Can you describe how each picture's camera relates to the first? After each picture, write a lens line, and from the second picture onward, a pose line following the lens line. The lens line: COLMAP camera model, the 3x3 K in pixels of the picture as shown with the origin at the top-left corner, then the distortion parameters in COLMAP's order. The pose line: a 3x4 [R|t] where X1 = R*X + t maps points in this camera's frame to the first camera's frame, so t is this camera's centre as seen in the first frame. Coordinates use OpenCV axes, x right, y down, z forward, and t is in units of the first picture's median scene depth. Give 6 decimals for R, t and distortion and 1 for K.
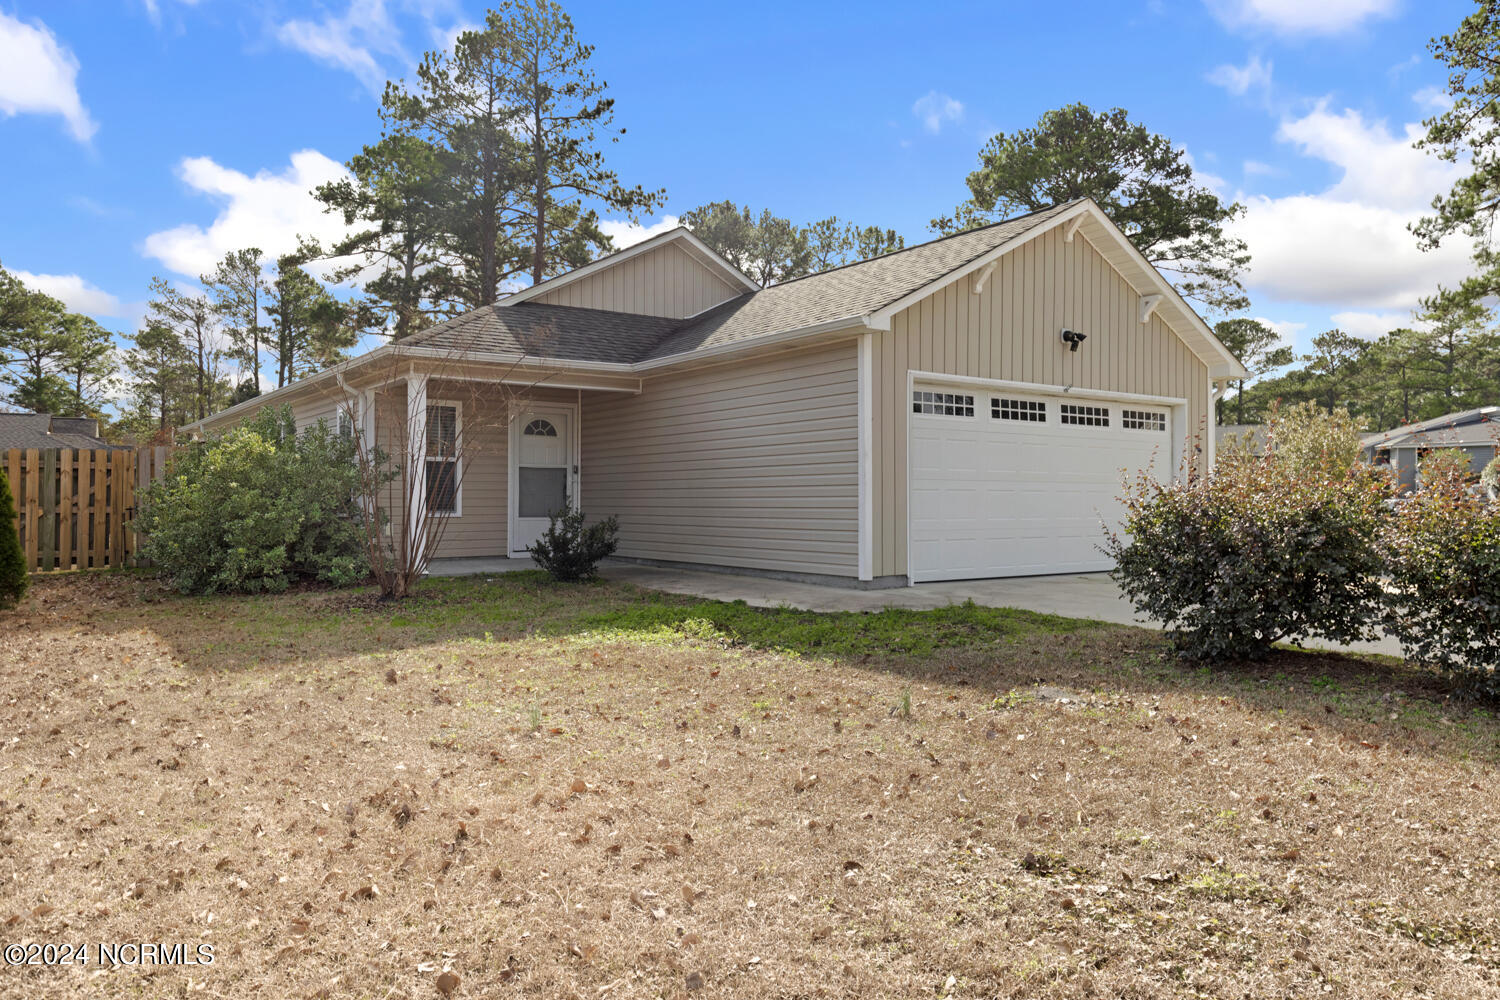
lens RADIAL K [[1013.9, 0, 750.0], [0, 1013.9, 500.0], [0, 0, 1]] dist [-0.008257, -0.001938]
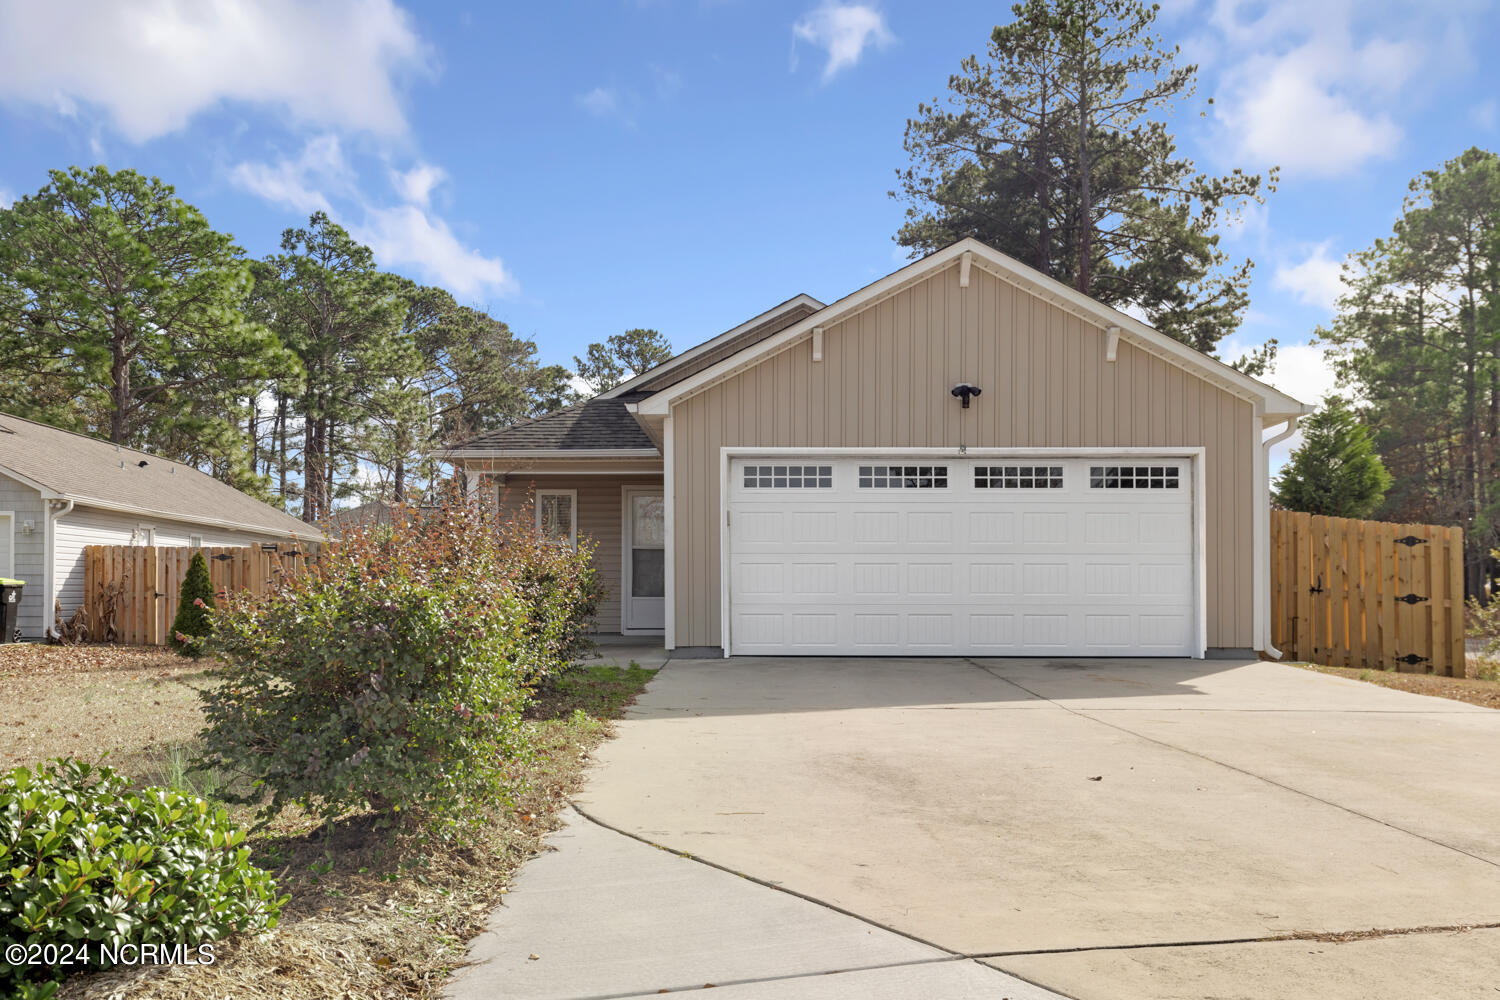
lens RADIAL K [[1393.7, 0, 749.5], [0, 1393.7, 543.0], [0, 0, 1]] dist [-0.012830, -0.001381]
pose [[0.802235, -0.021964, -0.596604, 0.892292], [-0.001376, 0.999252, -0.038637, 0.020701], [0.597007, 0.031817, 0.801605, -0.100294]]
